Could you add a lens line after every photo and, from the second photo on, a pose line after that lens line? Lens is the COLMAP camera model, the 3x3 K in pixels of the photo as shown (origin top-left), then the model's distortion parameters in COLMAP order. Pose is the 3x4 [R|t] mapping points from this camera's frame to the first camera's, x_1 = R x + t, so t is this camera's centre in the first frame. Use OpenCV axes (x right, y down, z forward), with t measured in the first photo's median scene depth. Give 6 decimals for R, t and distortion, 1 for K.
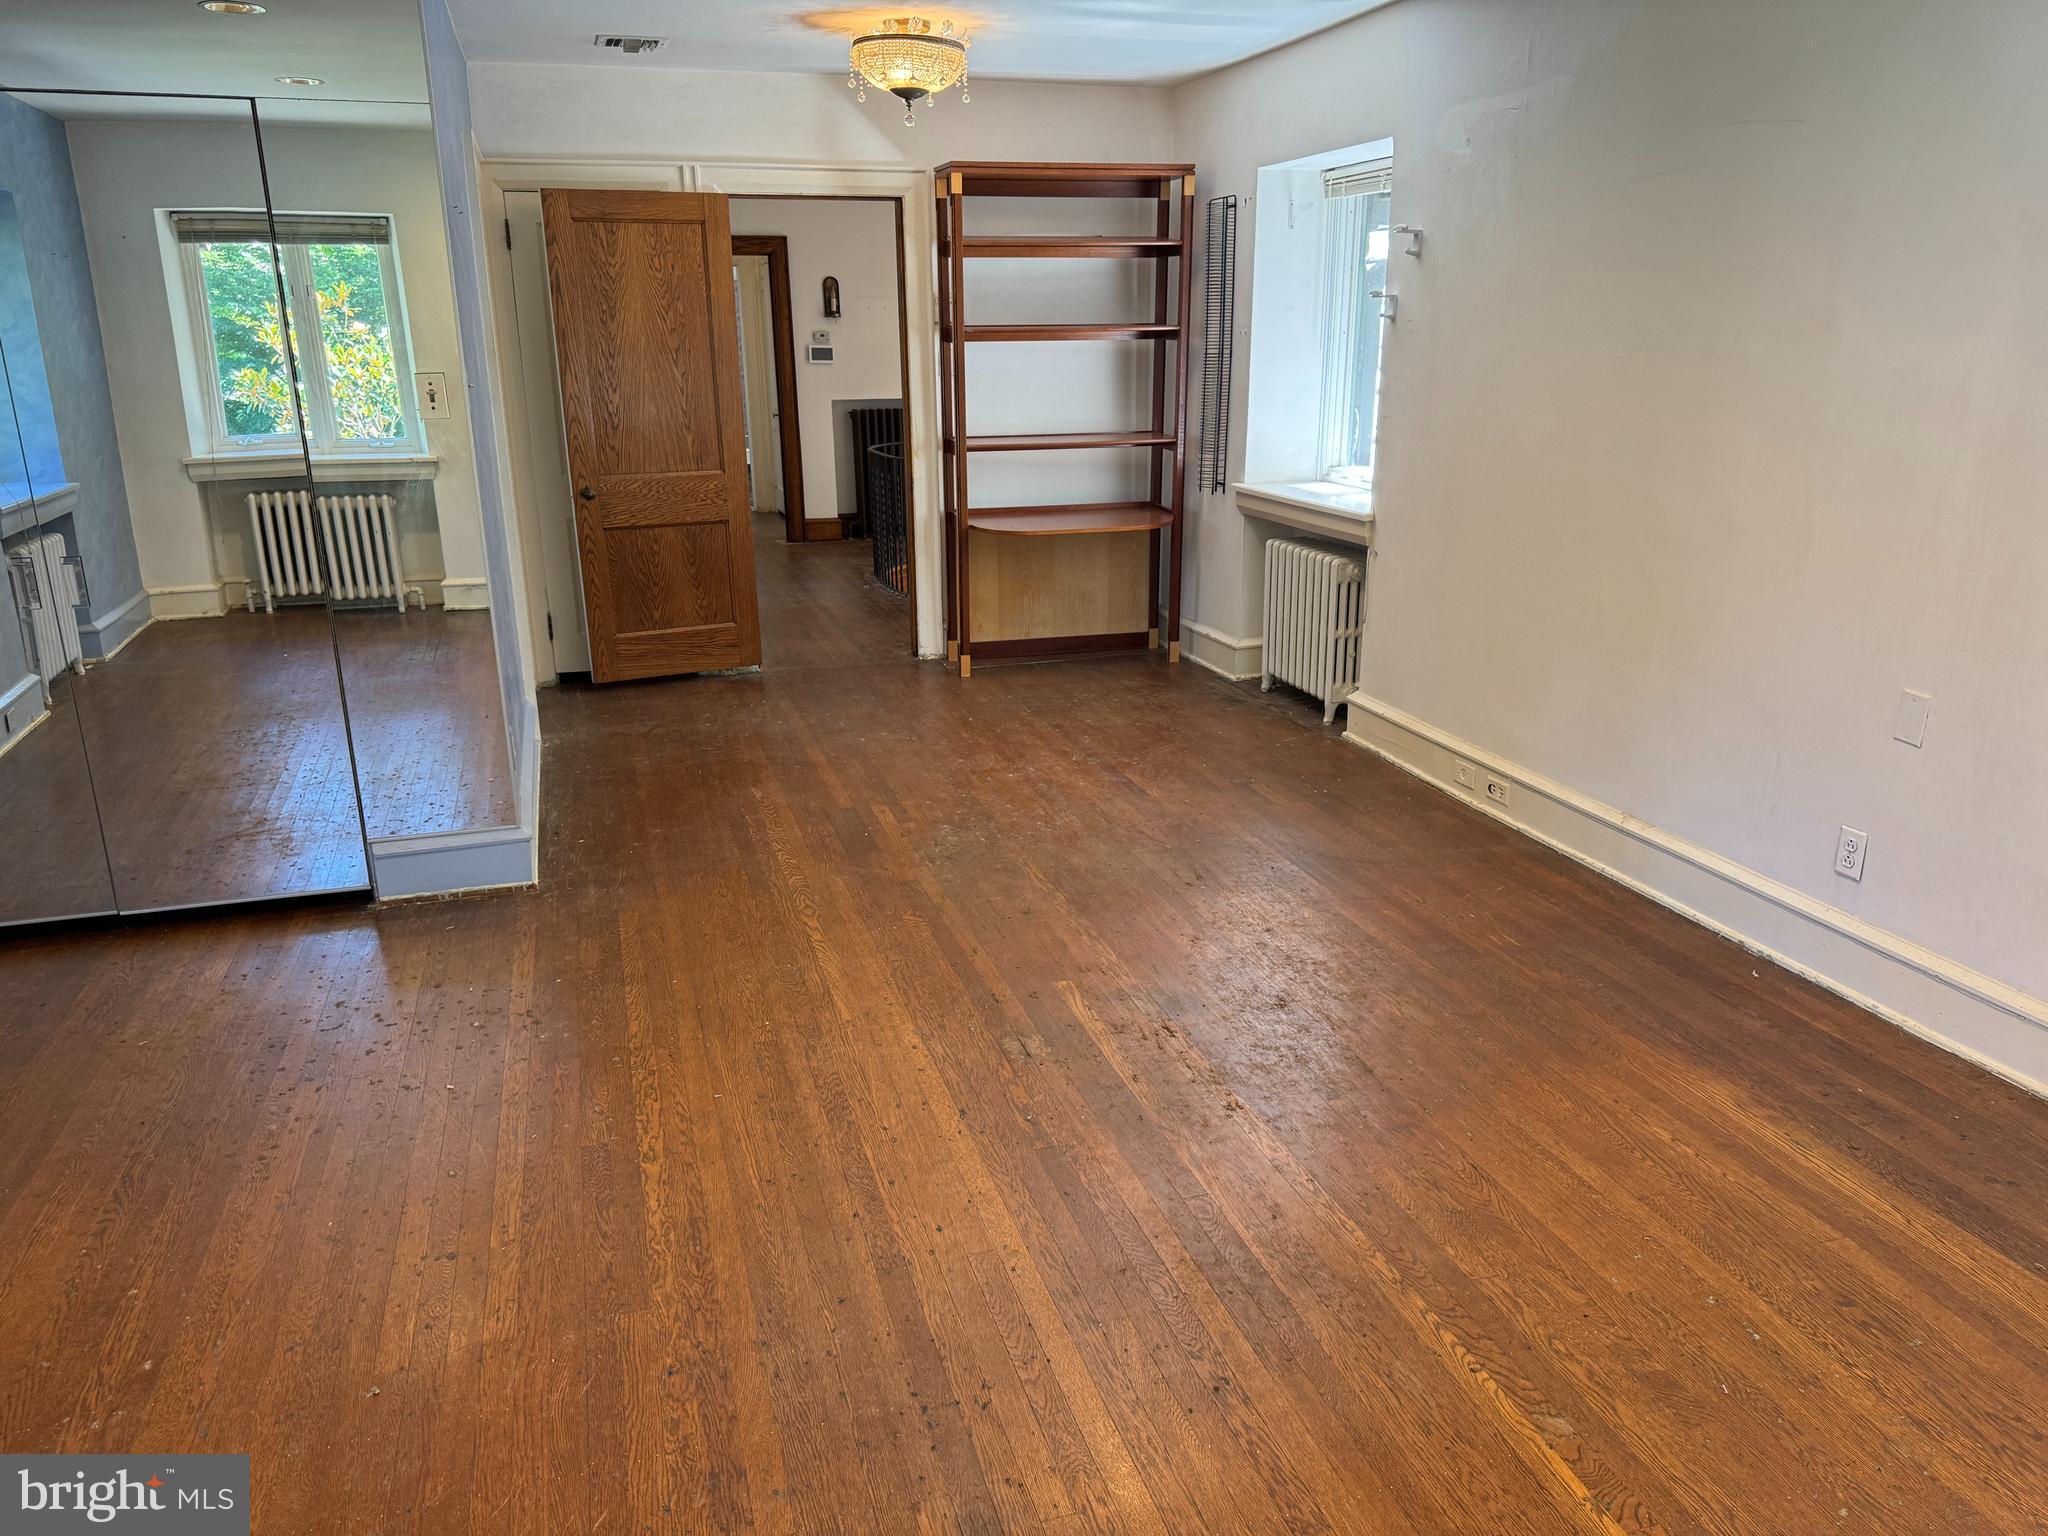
lens RADIAL K [[1440.1, 0, 1038.1], [0, 1440.1, 784.1], [0, 0, 1]] dist [0.047696, -0.052209]
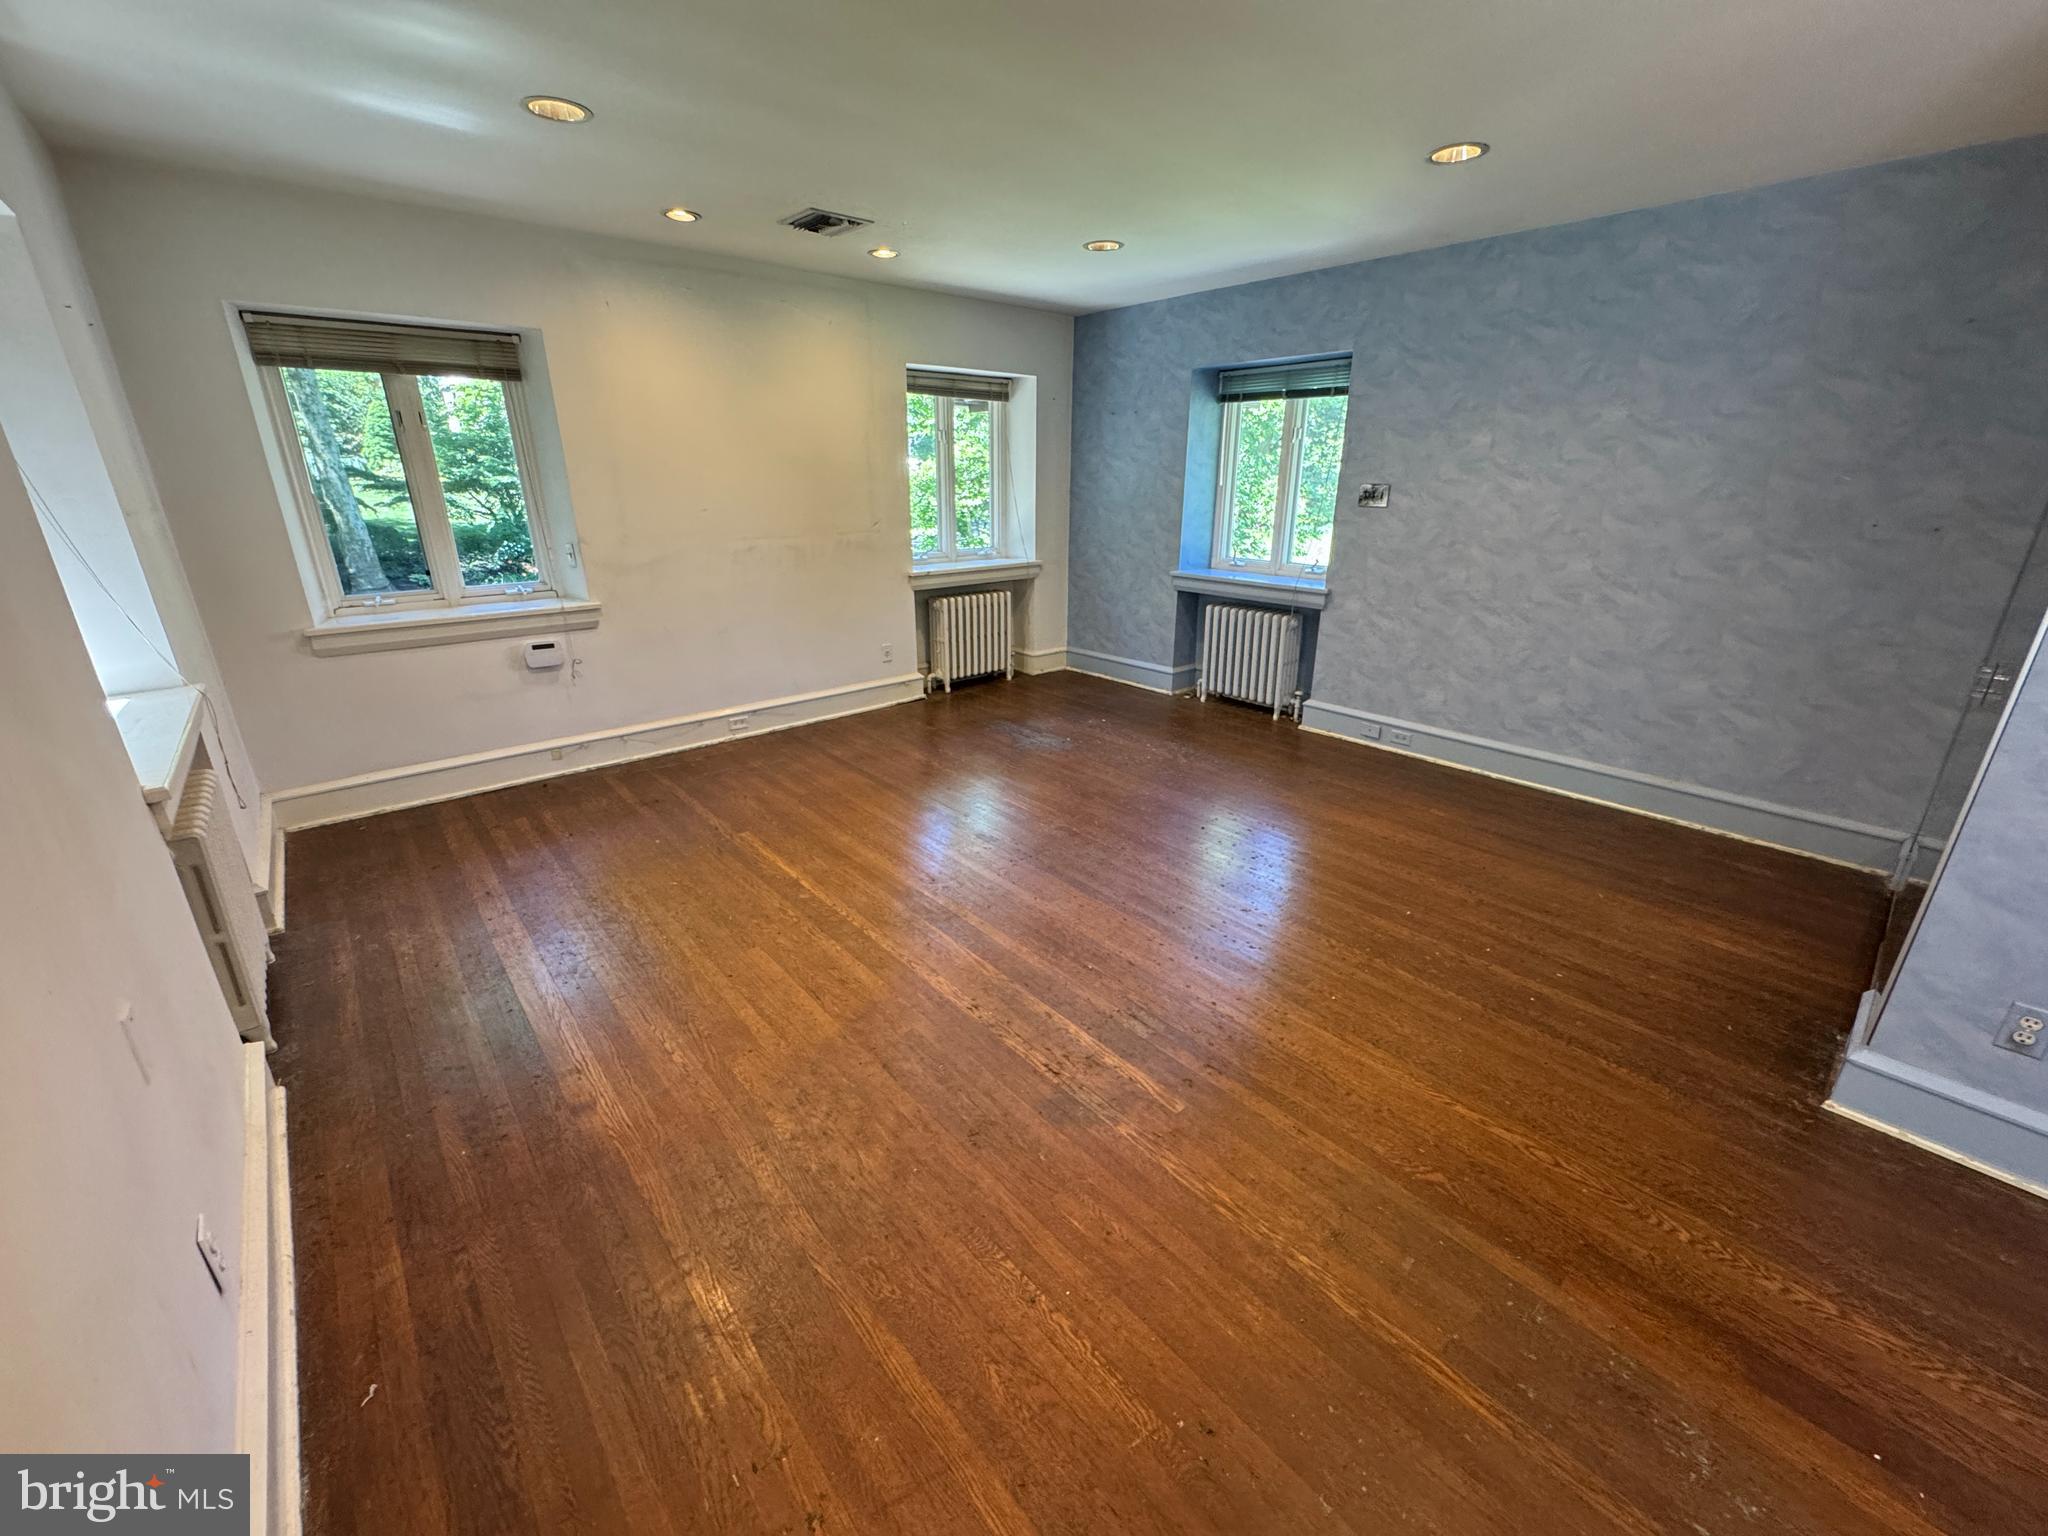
lens RADIAL K [[820.9, 0, 1022.8], [0, 820.9, 762.9], [0, 0, 1]] dist [-0.005066, 0.000425]
pose [[-0.917324, 0.140387, -0.372569, 0.179549], [-0.112371, 0.806436, 0.580546, -0.229463], [0.381954, 0.574415, -0.723988, 0.726874]]
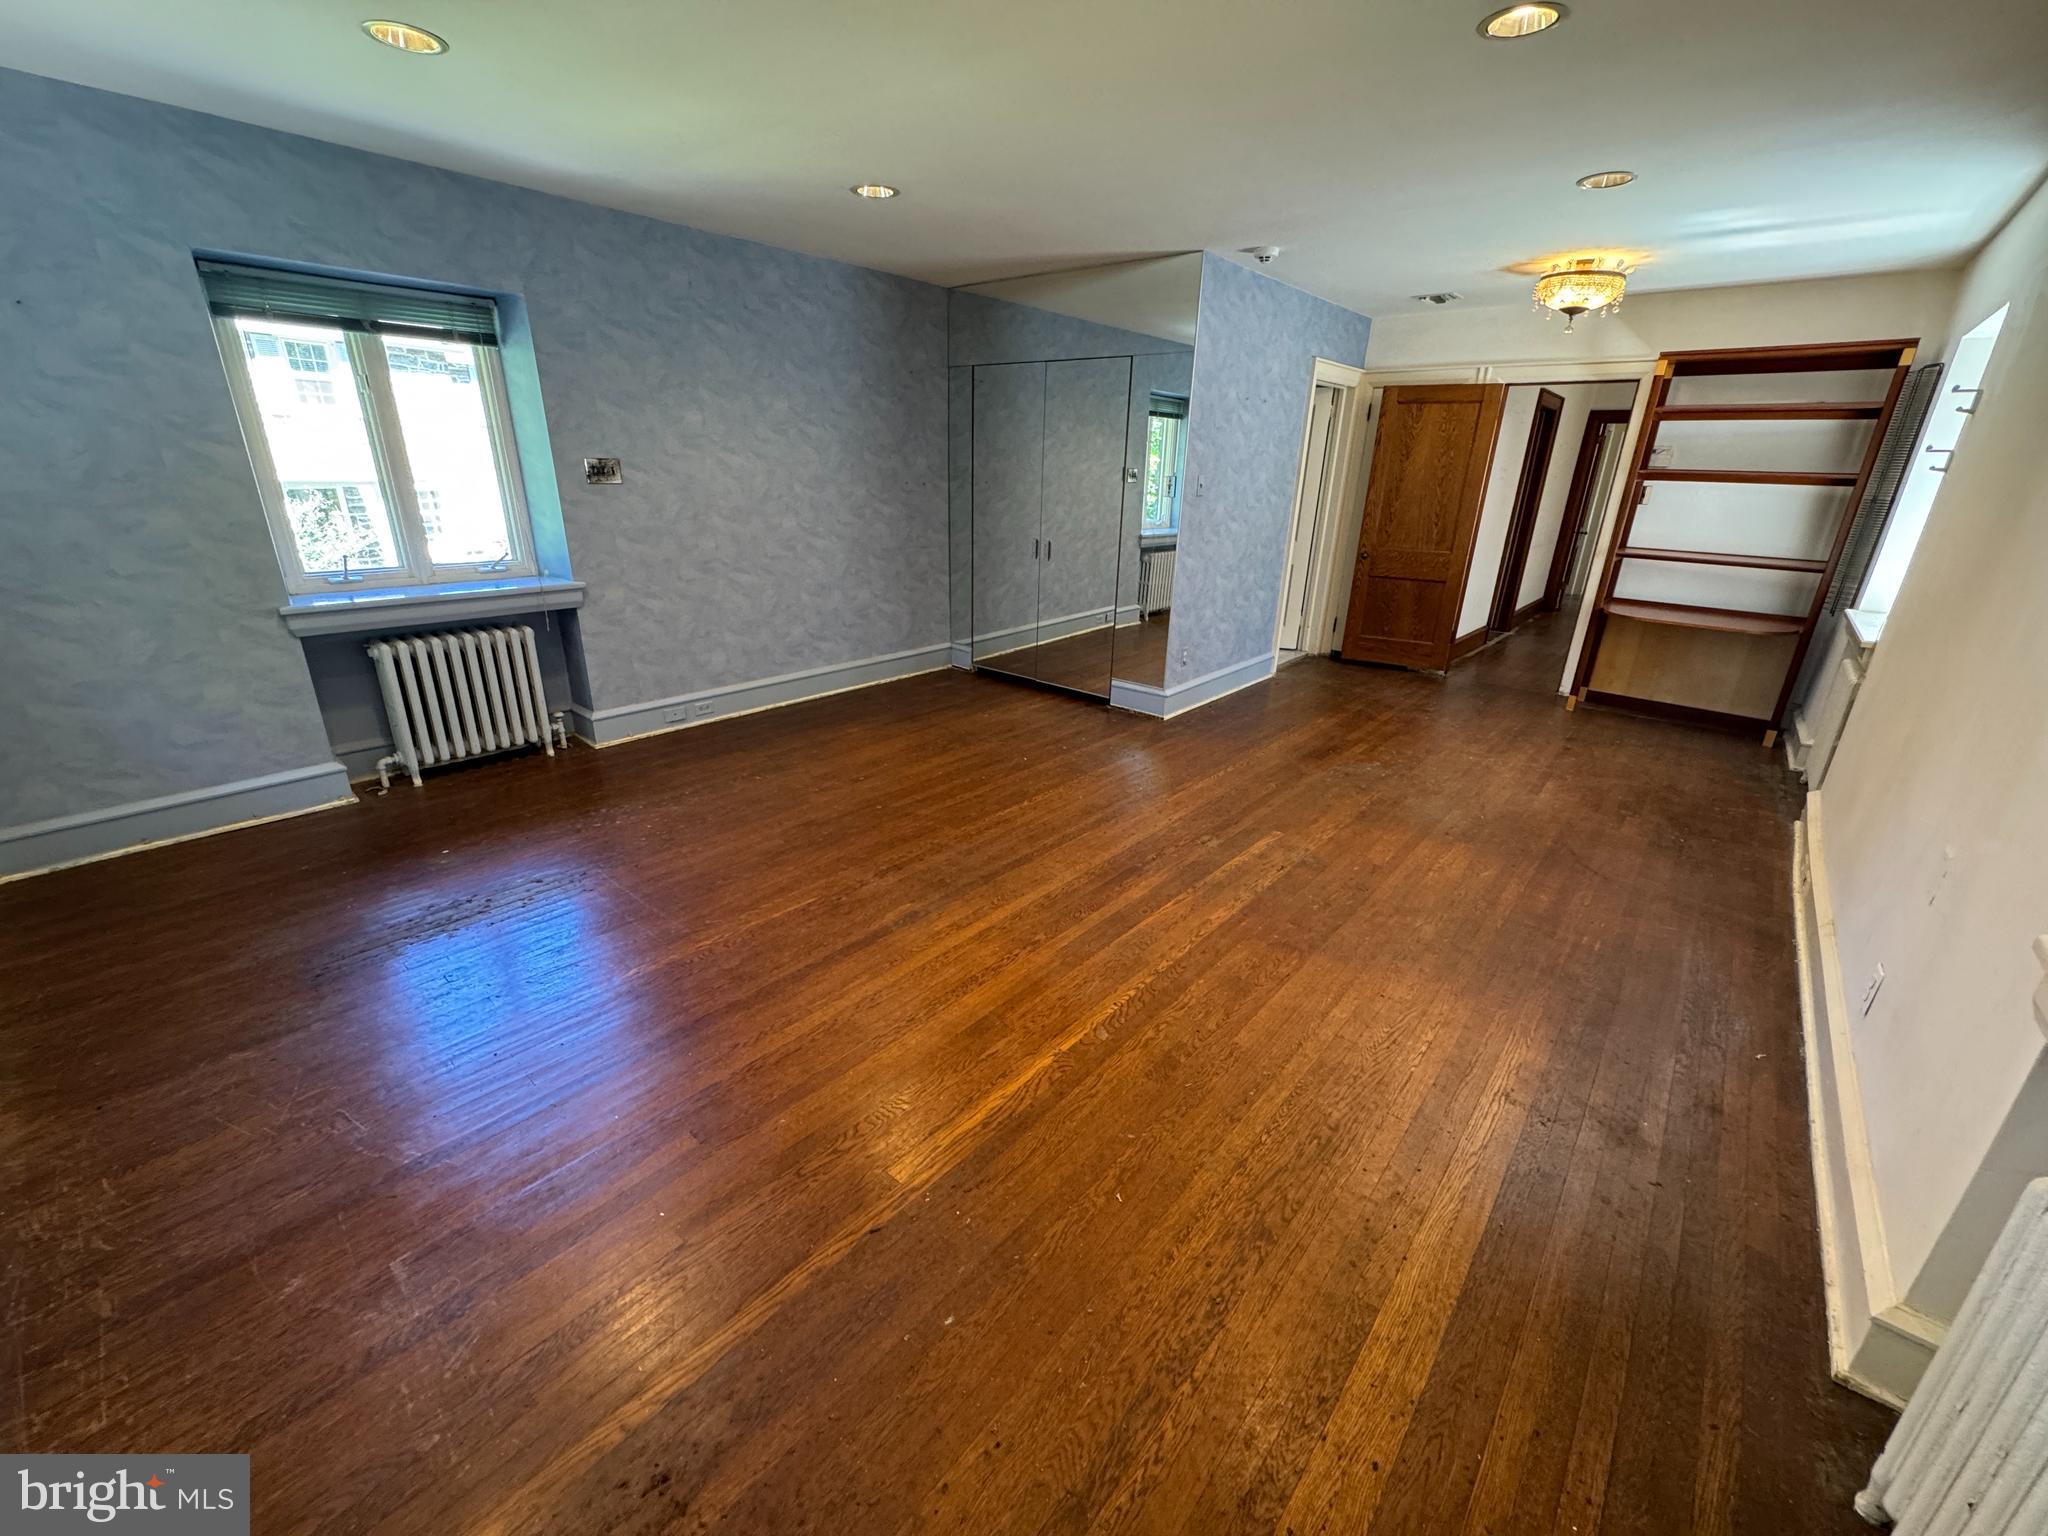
lens RADIAL K [[820.9, 0, 1017.2], [0, 820.9, 766.2], [0, 0, 1]] dist [-0.005066, 0.000425]
pose [[0.527467, 0.316794, -0.788302, 0.364181], [-0.280764, 0.940744, 0.190191, -0.024396], [0.801842, 0.121008, 0.585155, 0.078902]]
